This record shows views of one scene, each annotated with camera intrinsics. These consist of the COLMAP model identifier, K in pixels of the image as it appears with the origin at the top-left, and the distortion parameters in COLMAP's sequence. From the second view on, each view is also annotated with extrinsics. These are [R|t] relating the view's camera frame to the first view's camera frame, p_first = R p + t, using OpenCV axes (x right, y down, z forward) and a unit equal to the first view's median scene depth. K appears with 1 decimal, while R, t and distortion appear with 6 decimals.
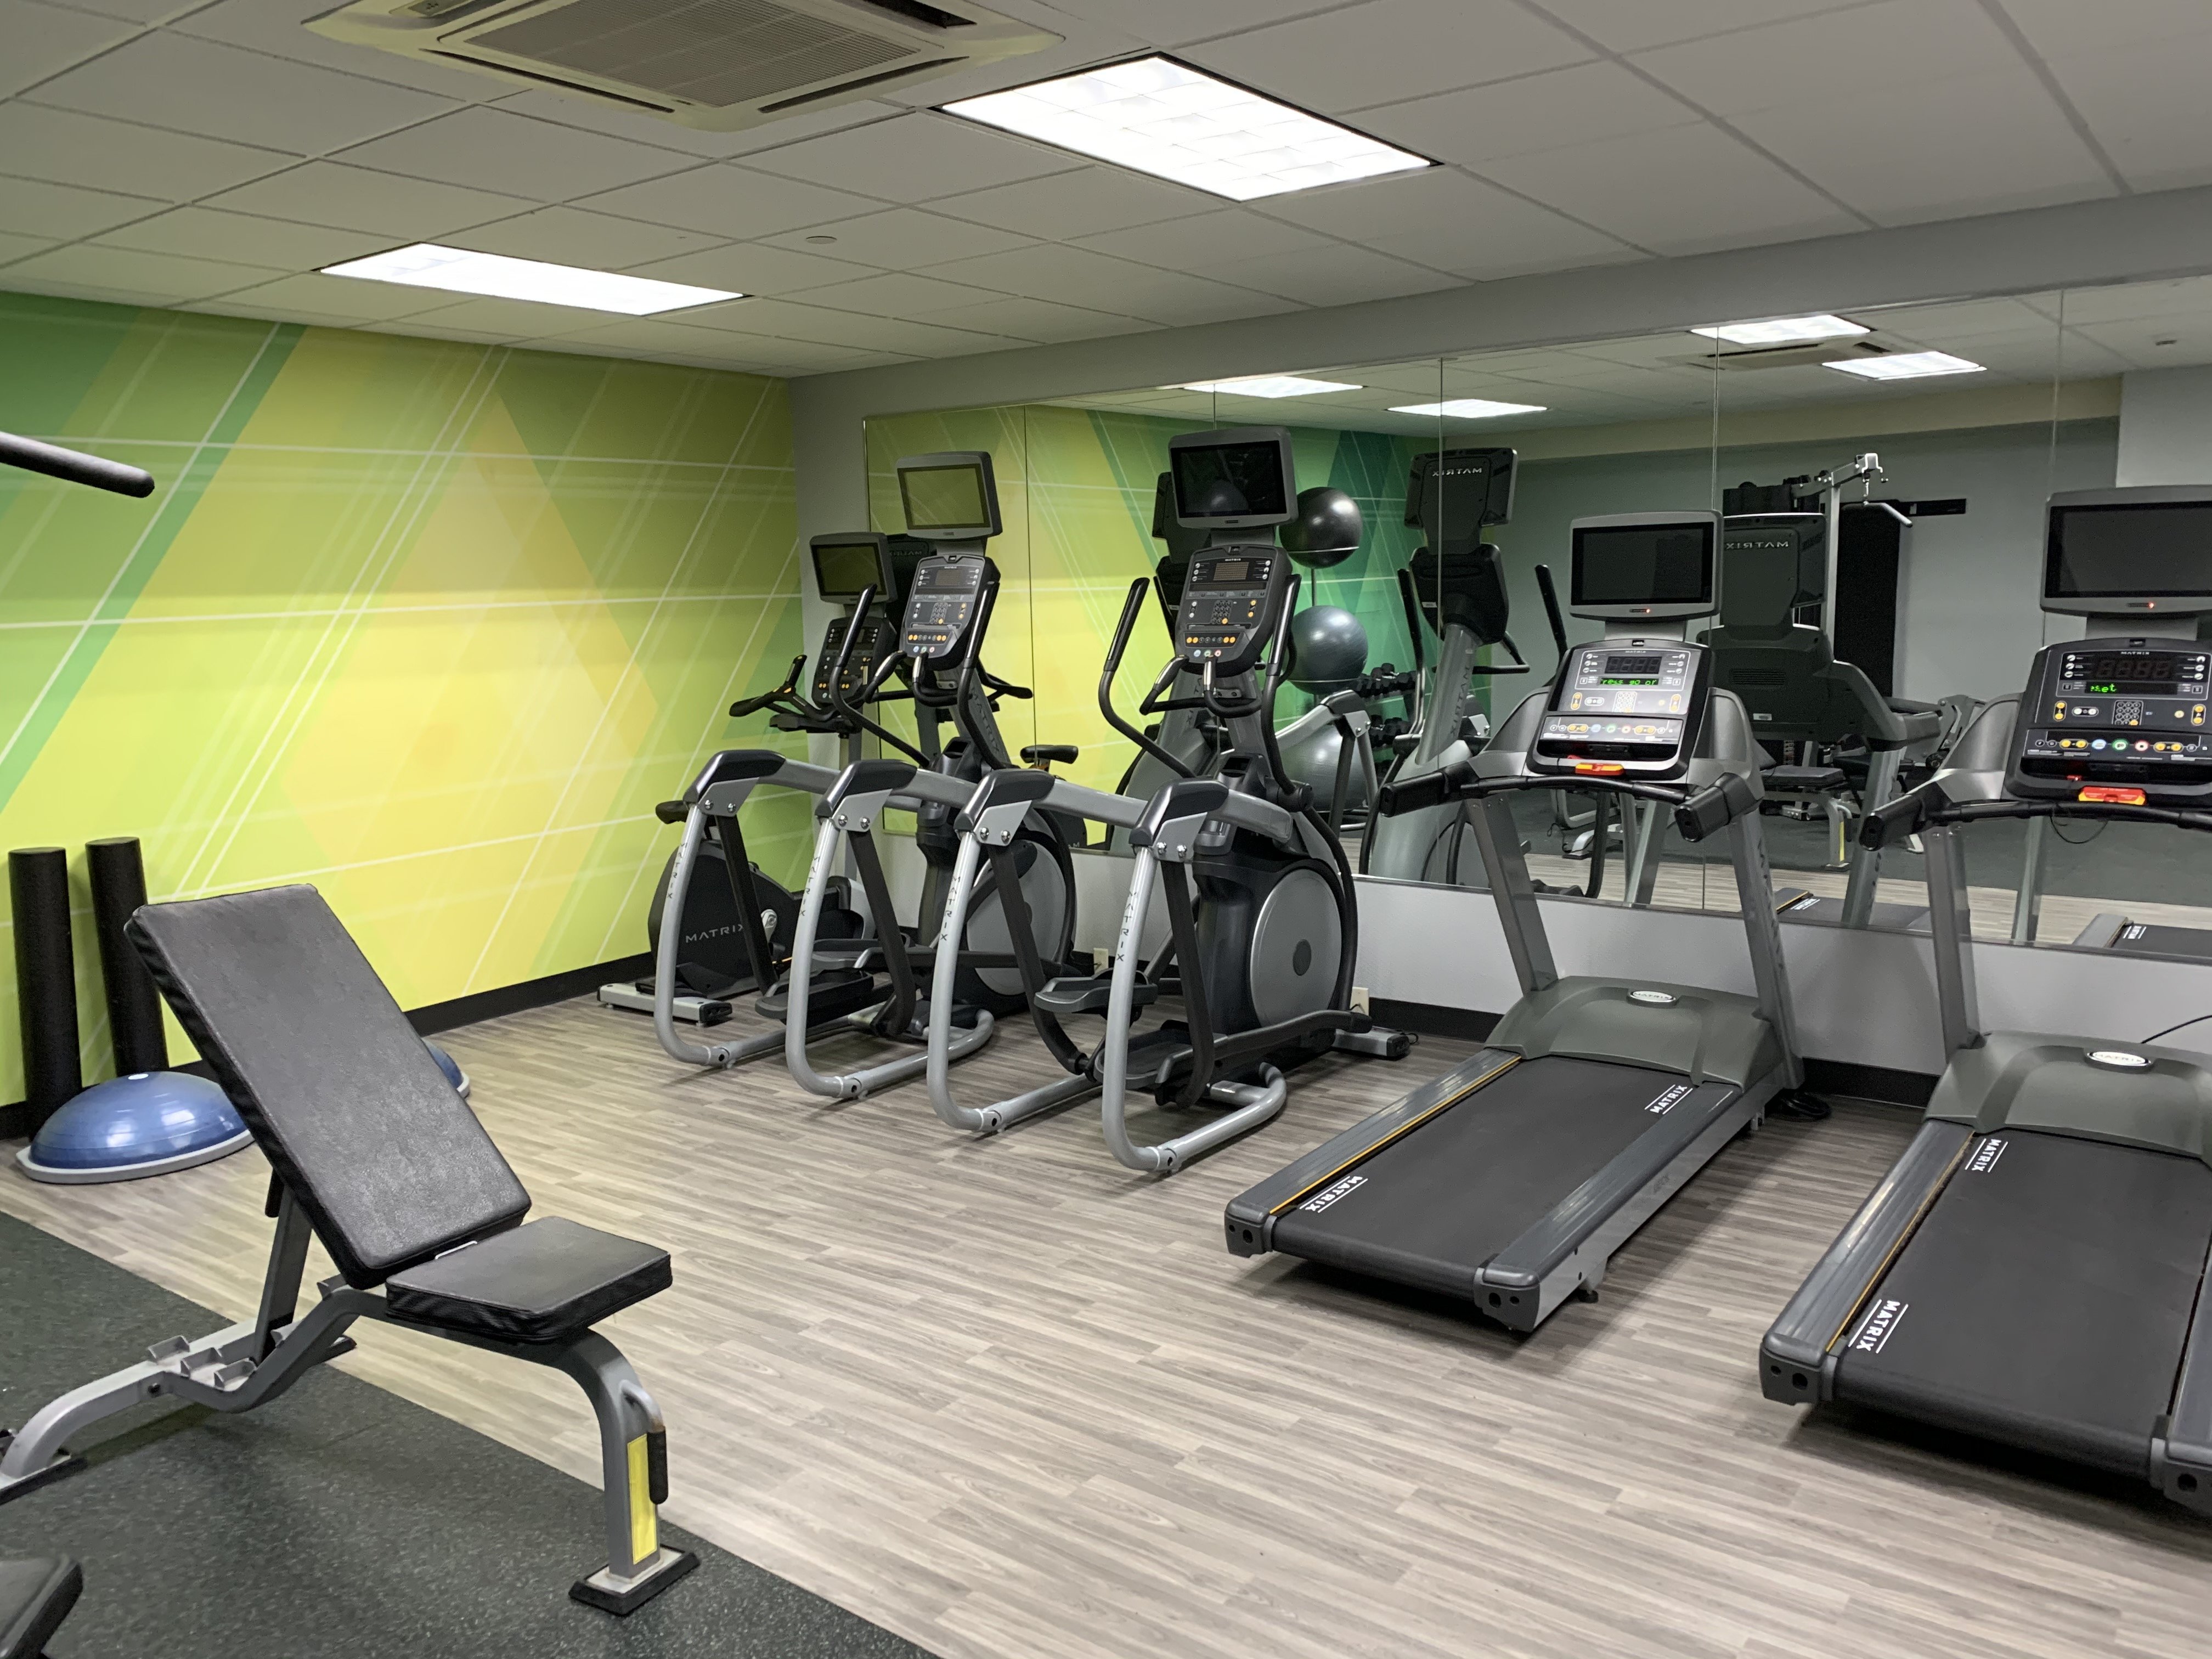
lens RADIAL K [[1664.2, 0, 1118.5], [0, 1664.2, 819.1], [0, 0, 1]] dist [0.024710, -0.040553]
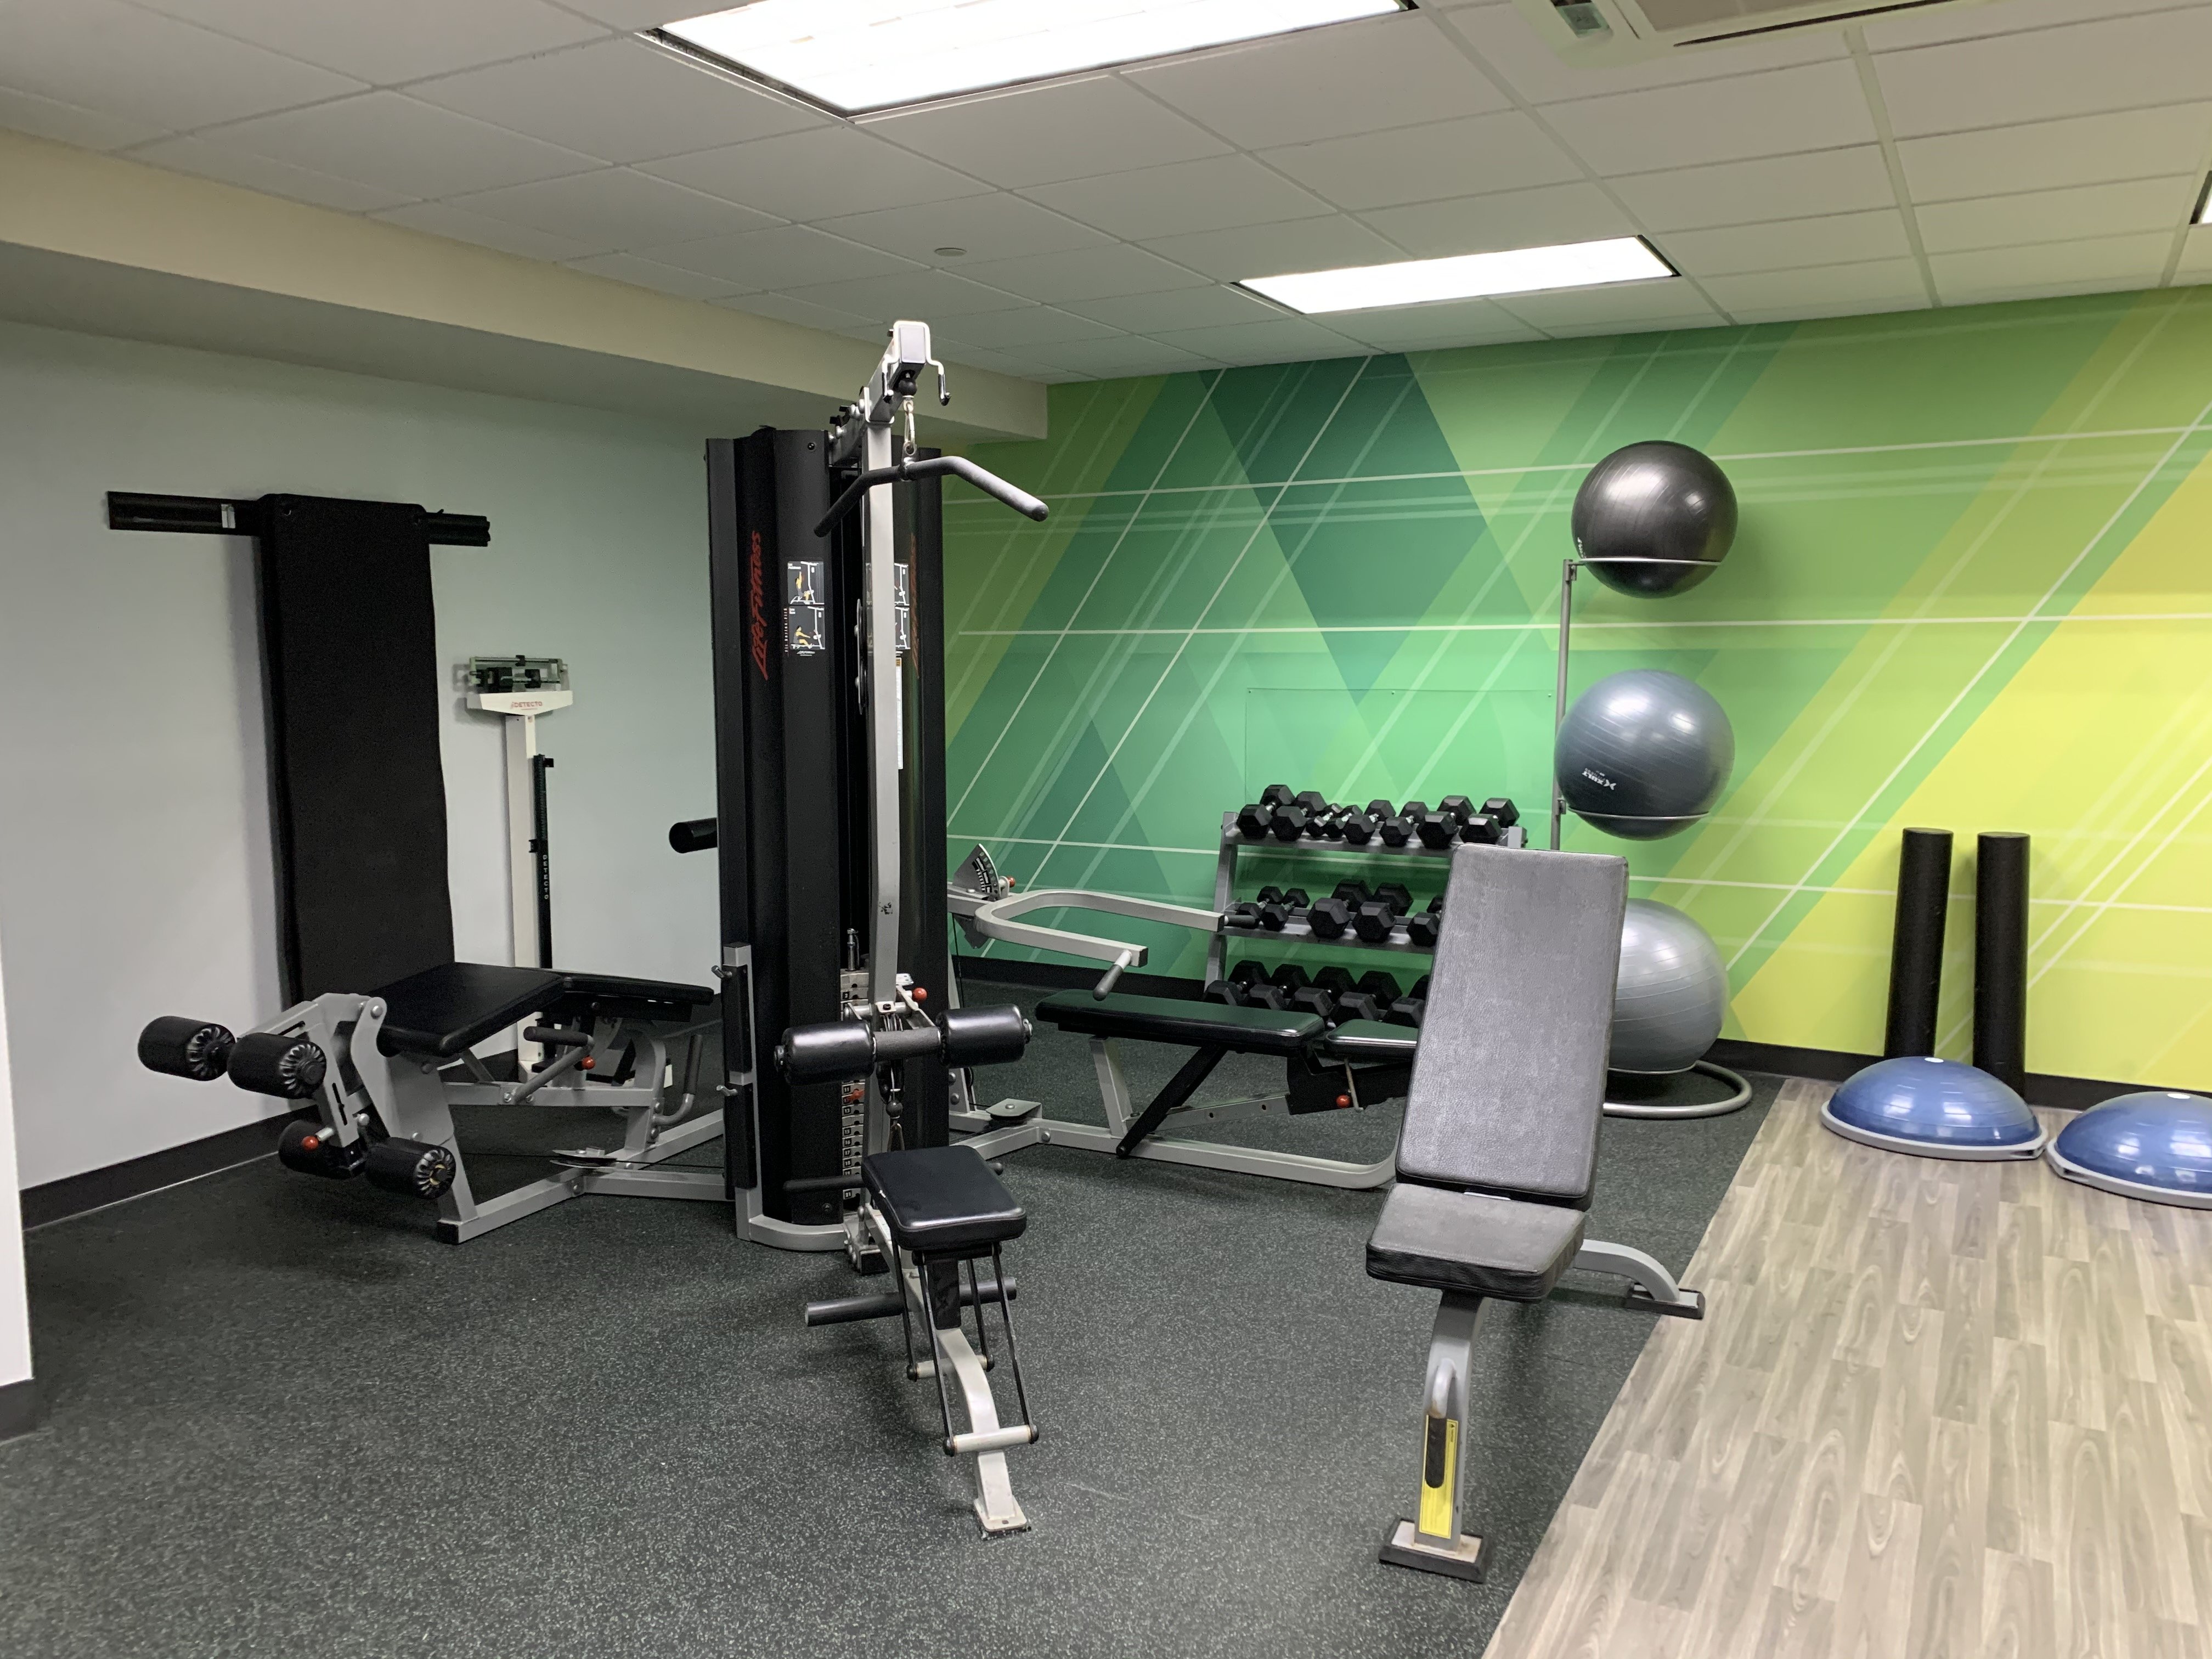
lens RADIAL K [[1664.2, 0, 1110.5], [0, 1664.2, 818.5], [0, 0, 1]] dist [0.024710, -0.040553]
pose [[0.126780, 0.127480, -0.983705, 0.342185], [-0.135580, 0.984627, 0.110126, -0.036500], [0.982621, 0.119408, 0.142115, 0.341179]]
